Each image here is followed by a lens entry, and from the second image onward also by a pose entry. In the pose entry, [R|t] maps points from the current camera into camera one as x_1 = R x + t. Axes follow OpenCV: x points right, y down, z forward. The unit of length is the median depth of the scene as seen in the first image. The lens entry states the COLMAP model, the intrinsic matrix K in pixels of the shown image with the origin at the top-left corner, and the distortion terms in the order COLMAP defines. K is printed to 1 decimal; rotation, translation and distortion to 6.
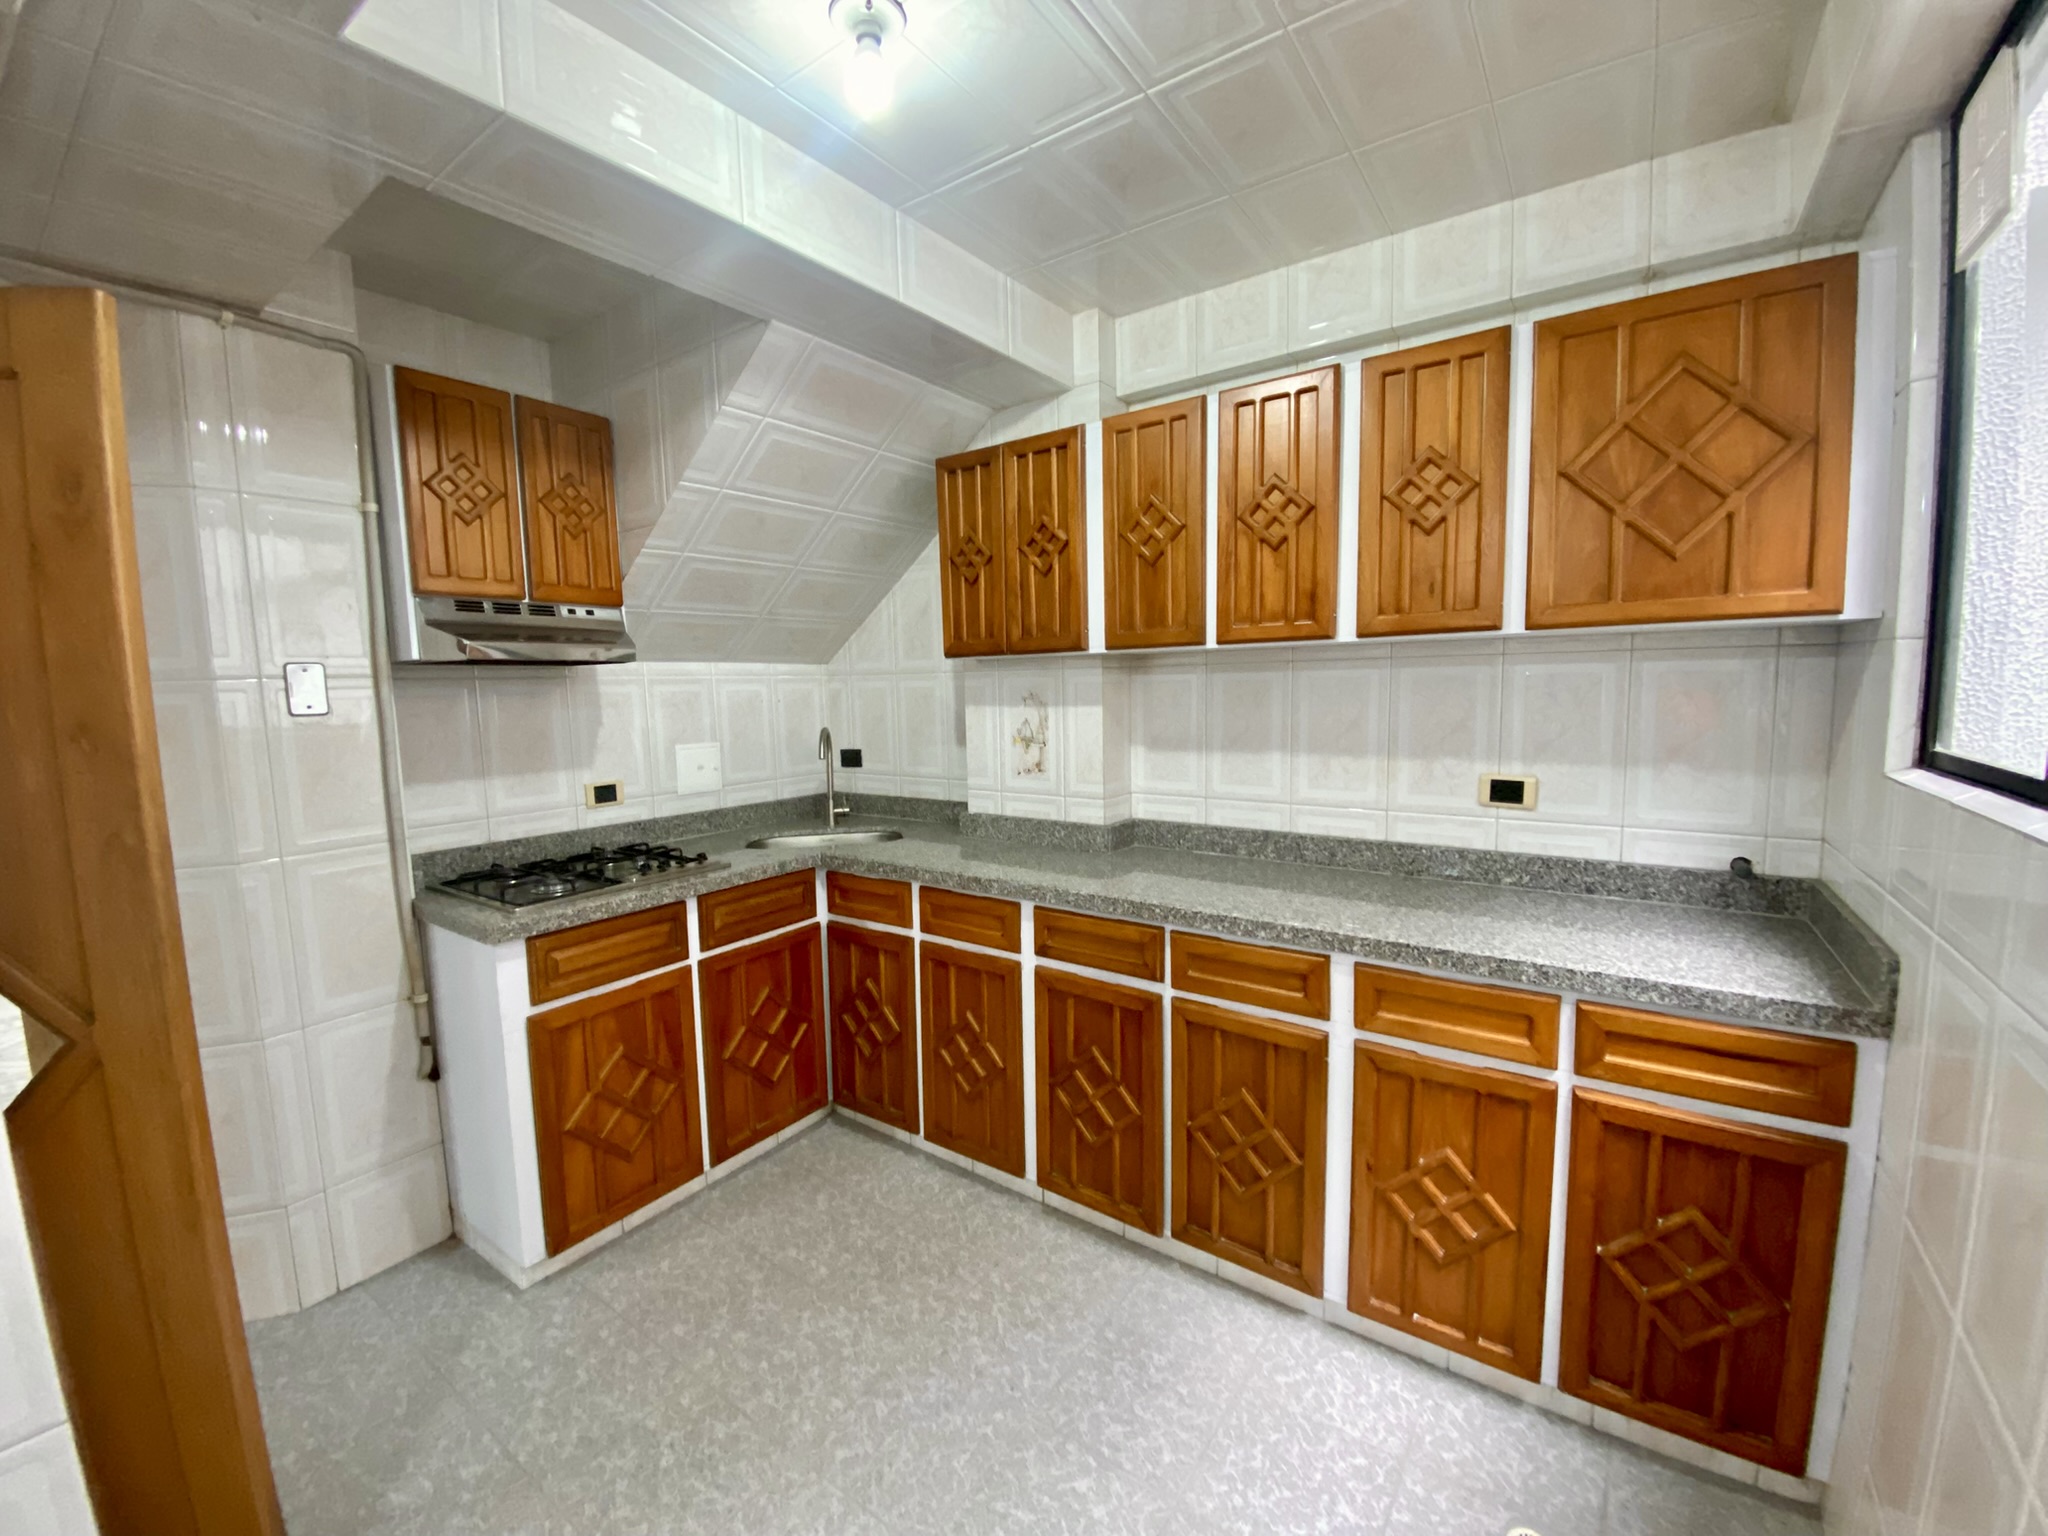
lens RADIAL K [[829.1, 0, 1027.7], [0, 829.1, 763.8], [0, 0, 1]] dist [0.043993, -0.037705]
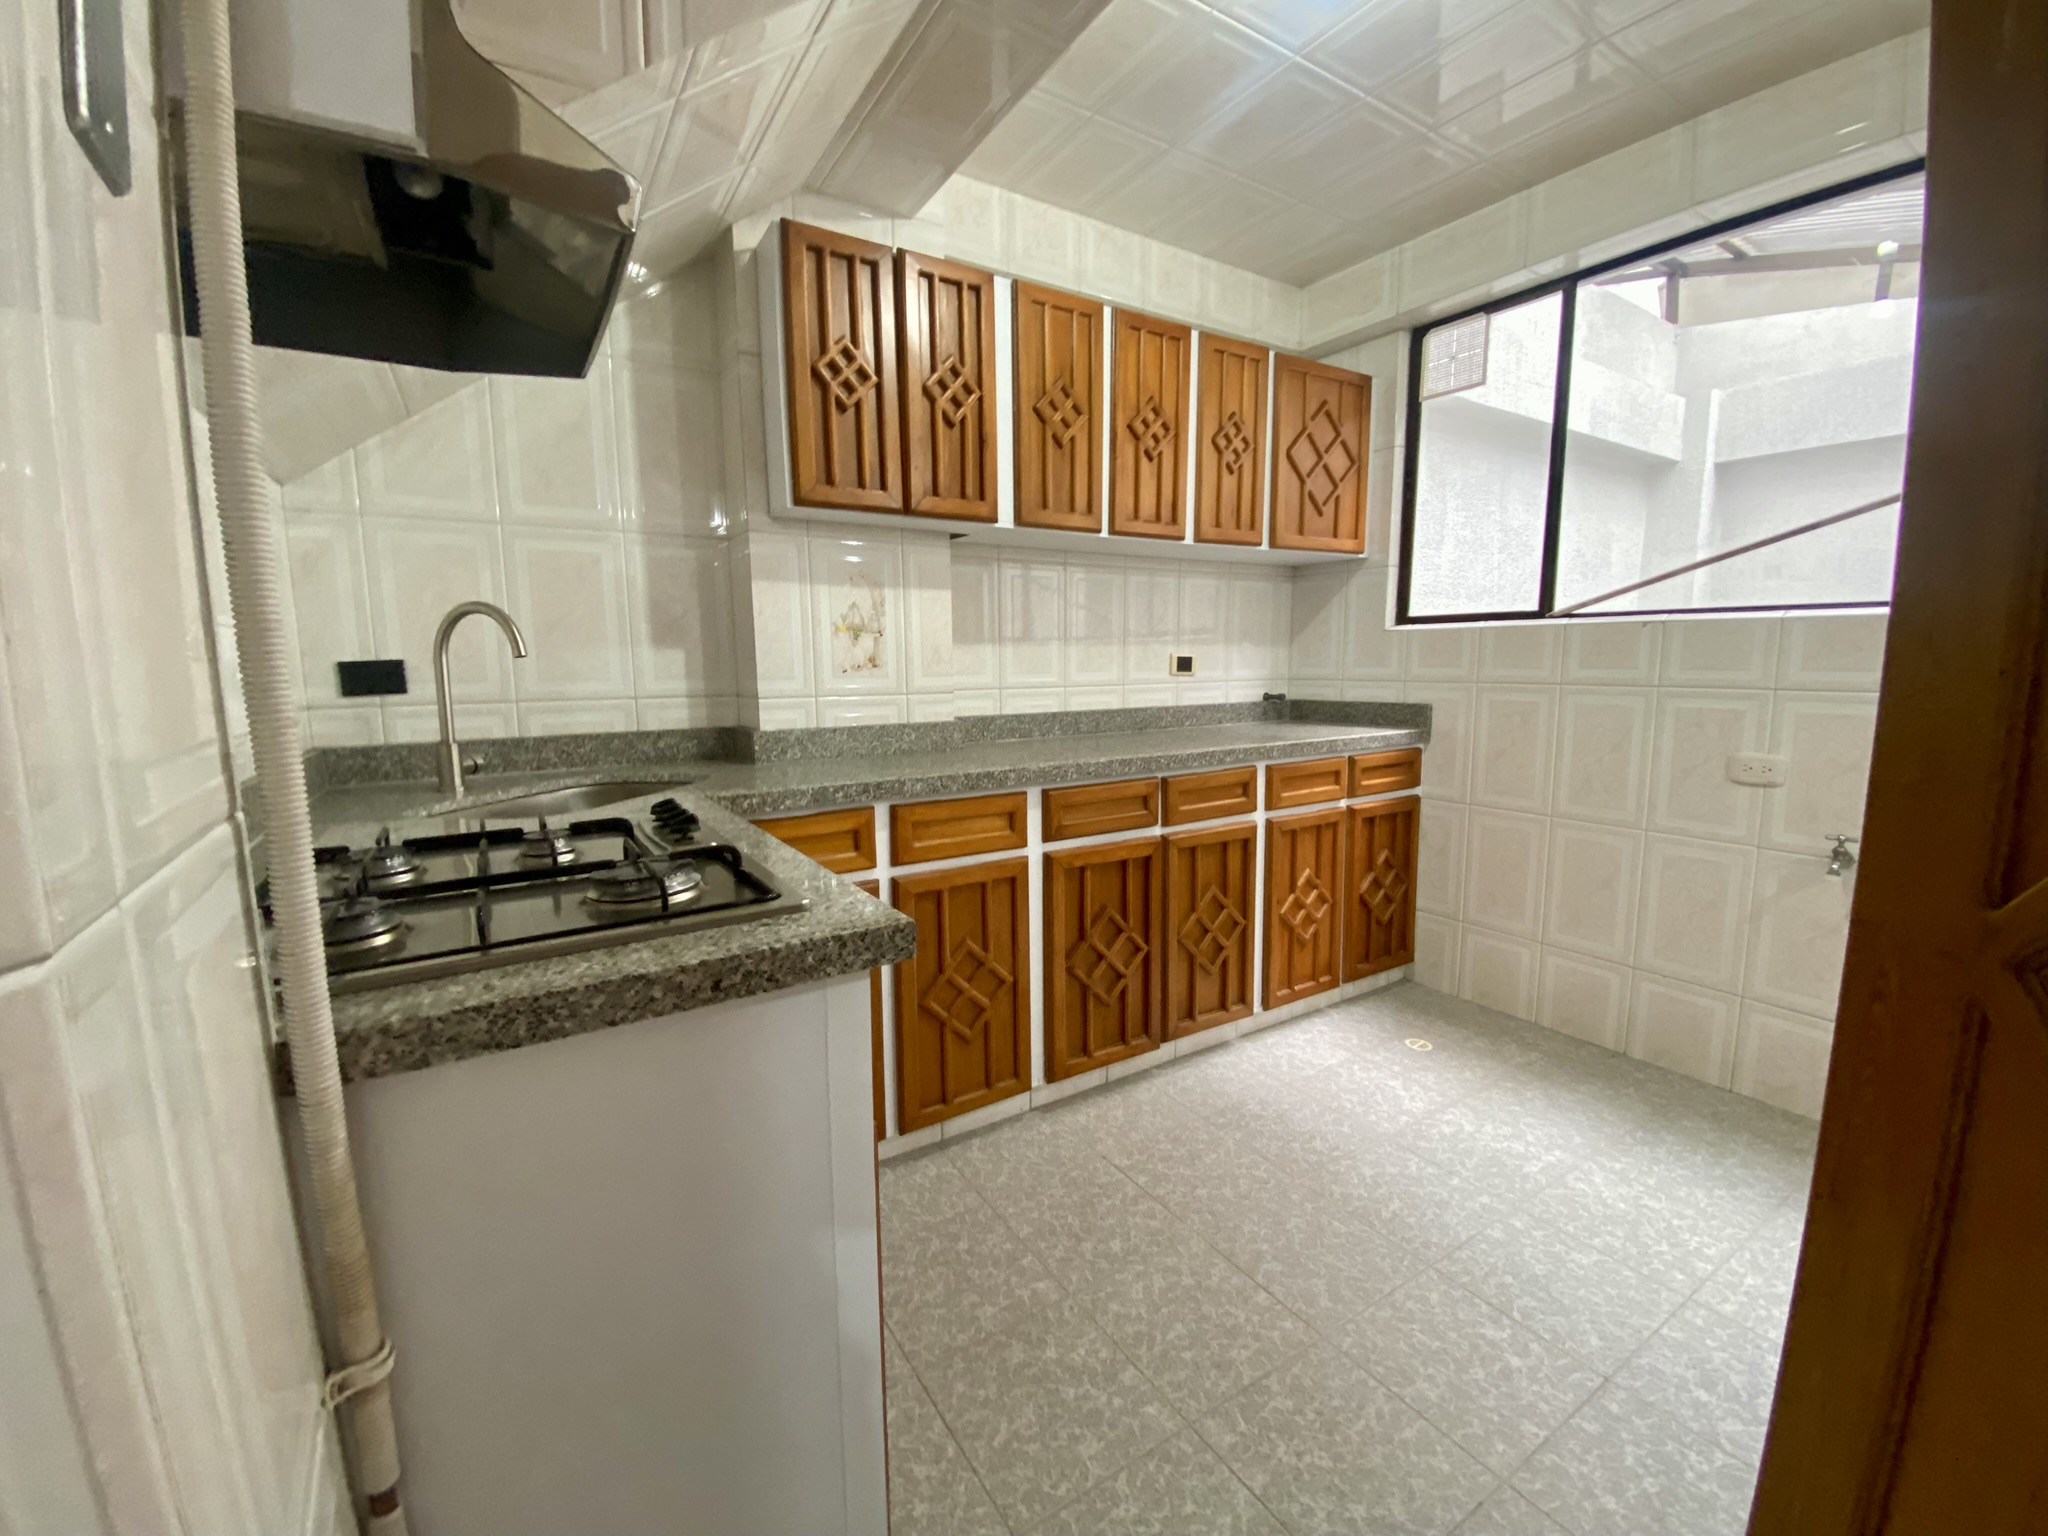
lens RADIAL K [[829.1, 0, 1027.7], [0, 829.1, 763.8], [0, 0, 1]] dist [0.043993, -0.037705]
pose [[0.378021, -0.098716, 0.920519, -0.843791], [0.094897, 0.993193, 0.067539, 0.076582], [-0.920921, 0.061824, 0.384816, 0.645469]]
